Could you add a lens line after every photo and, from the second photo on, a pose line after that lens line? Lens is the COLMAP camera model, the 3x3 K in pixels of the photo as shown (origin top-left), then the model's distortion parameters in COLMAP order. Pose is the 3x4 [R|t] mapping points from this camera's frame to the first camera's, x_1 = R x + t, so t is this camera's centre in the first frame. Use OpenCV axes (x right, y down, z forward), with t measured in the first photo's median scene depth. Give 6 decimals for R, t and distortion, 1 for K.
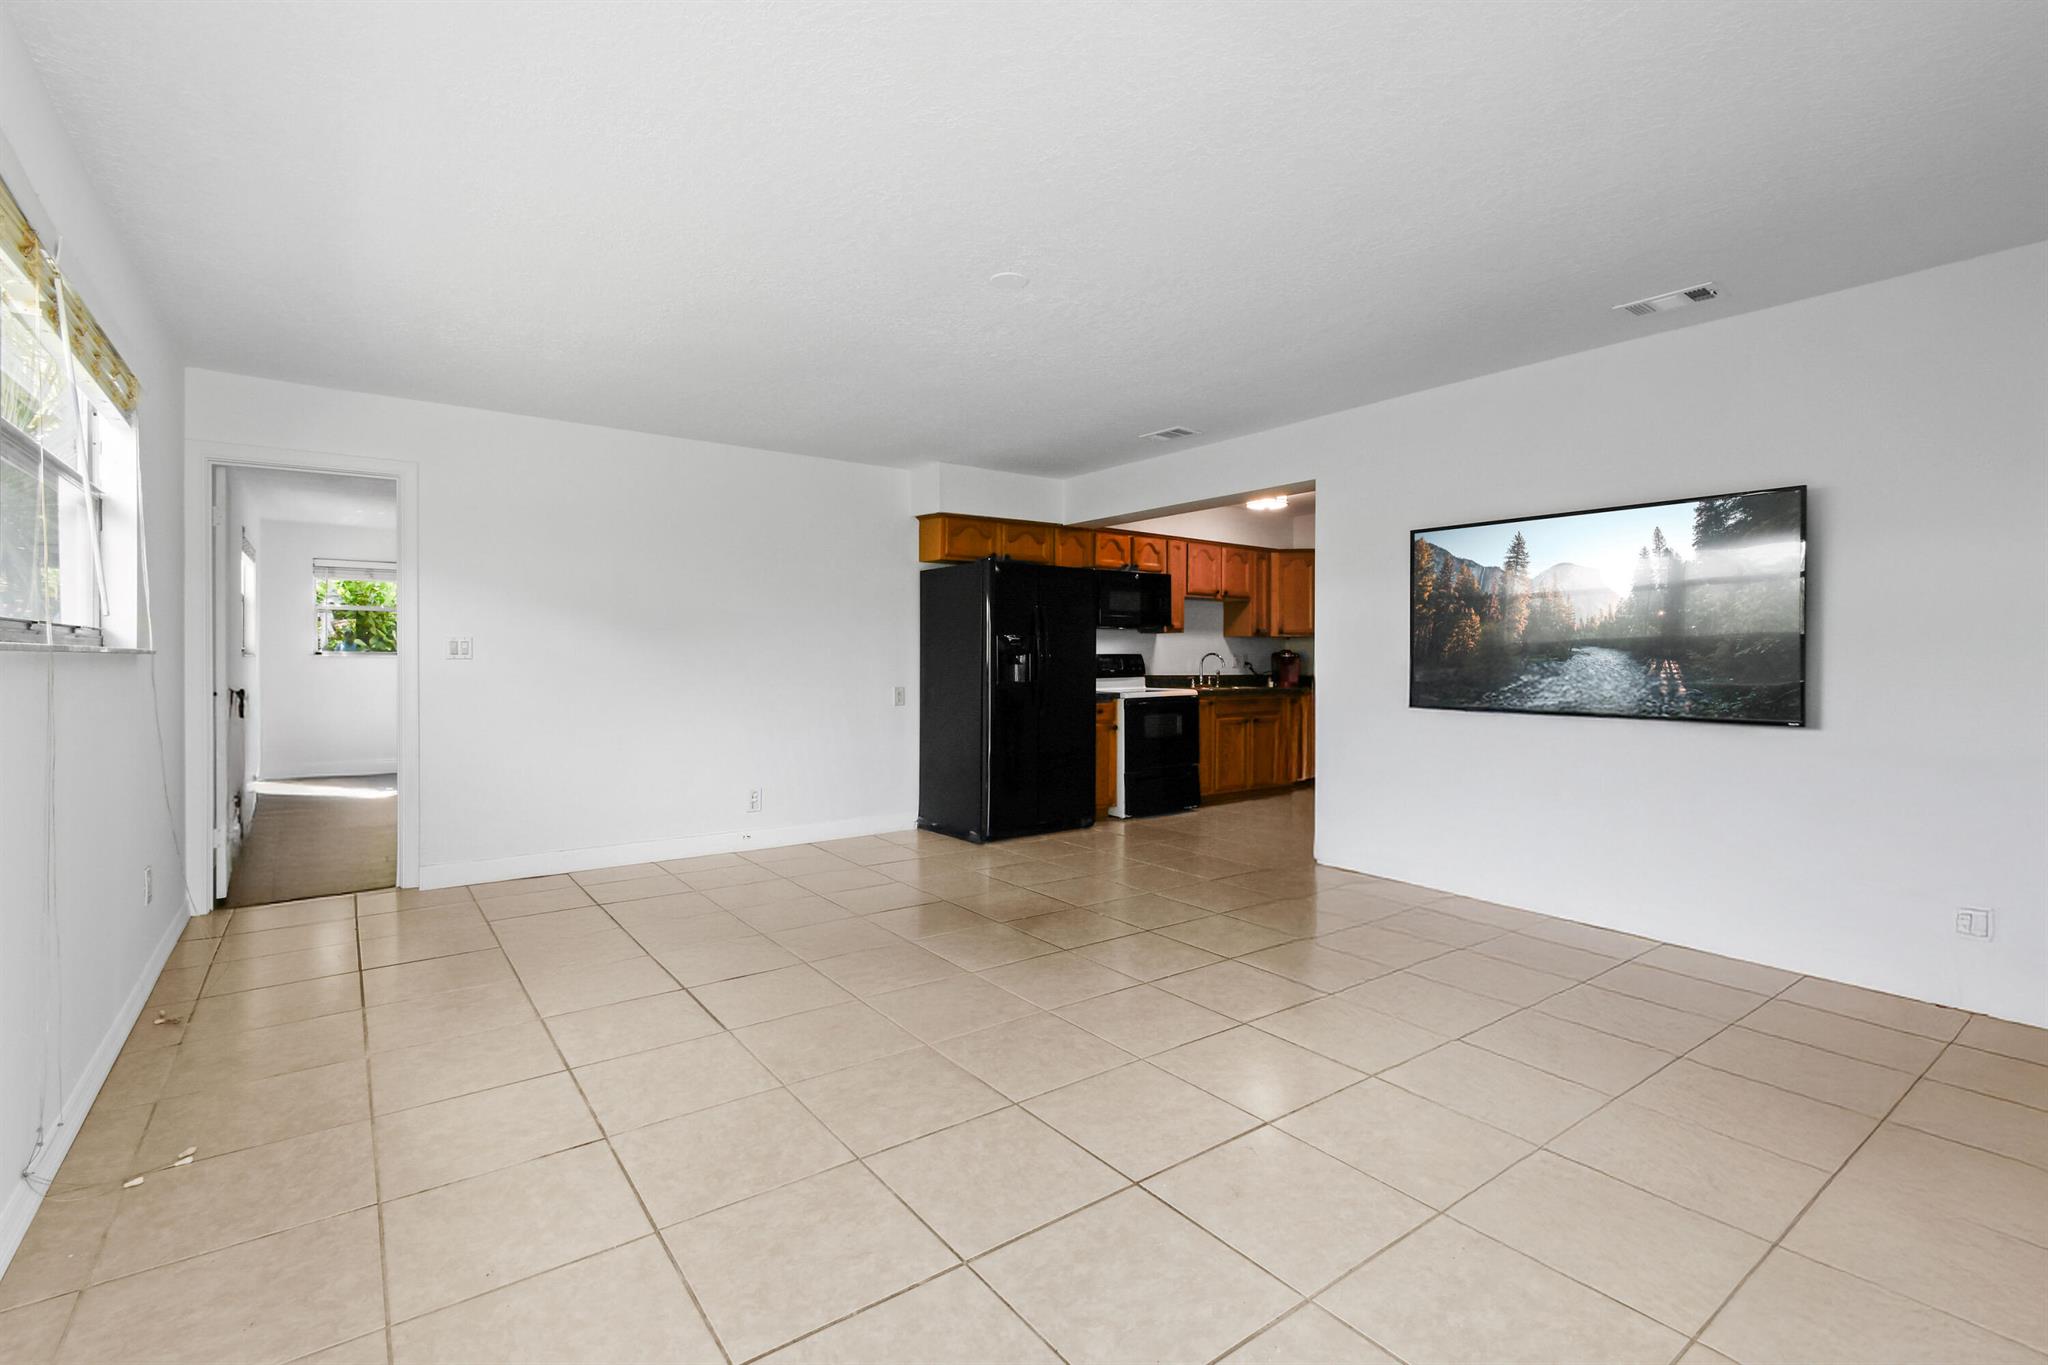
lens RADIAL K [[922.2, 0, 1021.1], [0, 922.2, 671.4], [0, 0, 1]] dist [-0.002519, -0.000018]
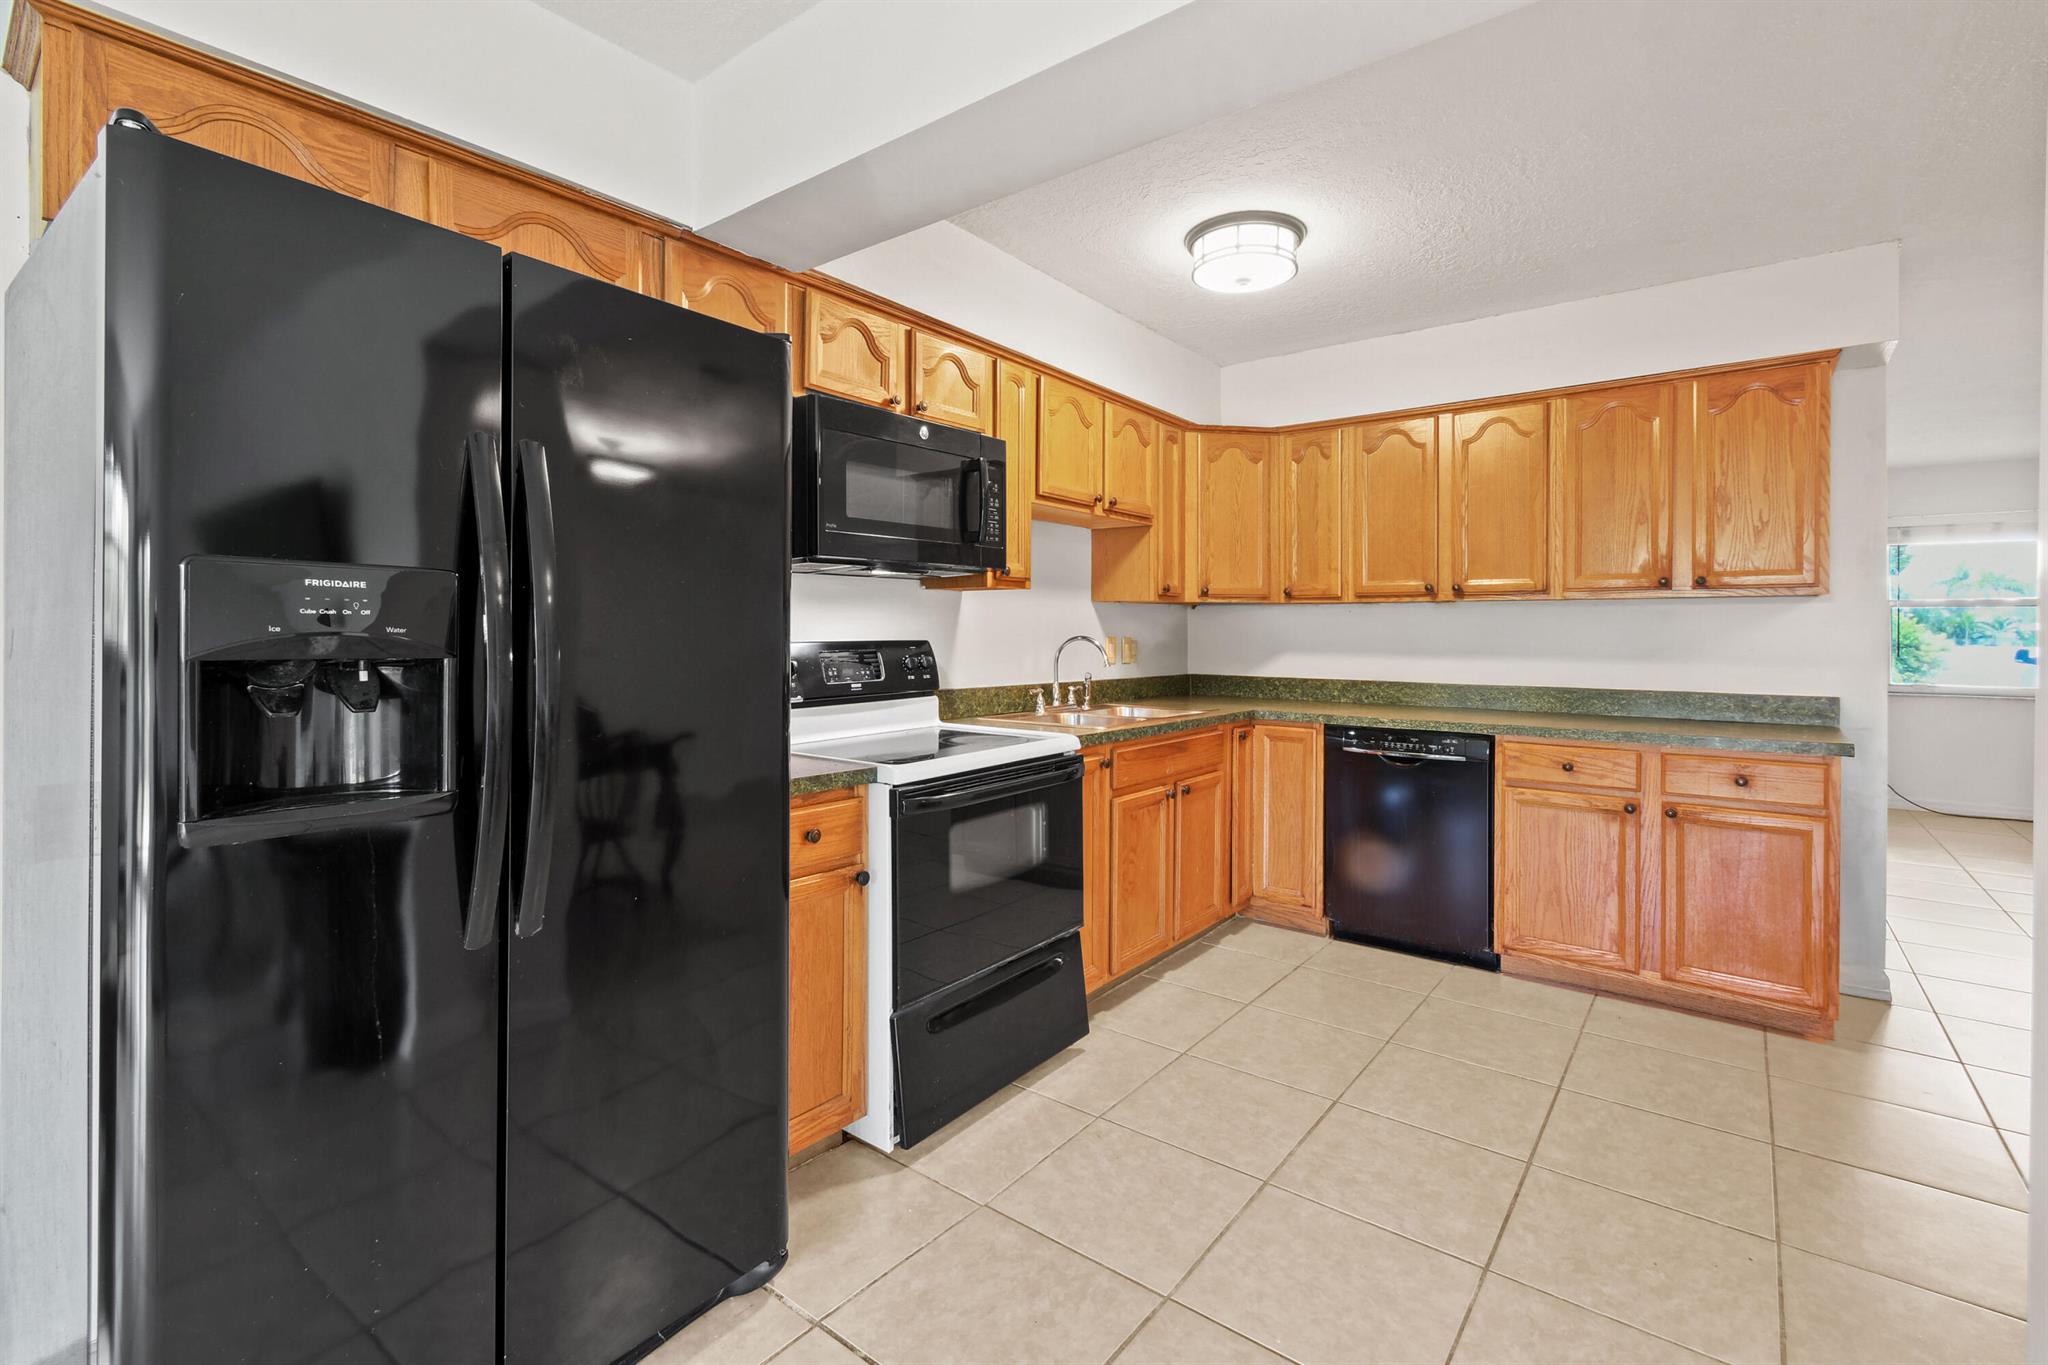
lens RADIAL K [[922.2, 0, 1033.5], [0, 922.2, 631.9], [0, 0, 1]] dist [-0.002519, -0.000018]
pose [[0.962150, 0.002993, 0.272504, 0.064720], [0.000908, 0.999899, -0.014185, -0.016337], [-0.272519, 0.013895, 0.962050, 0.603790]]
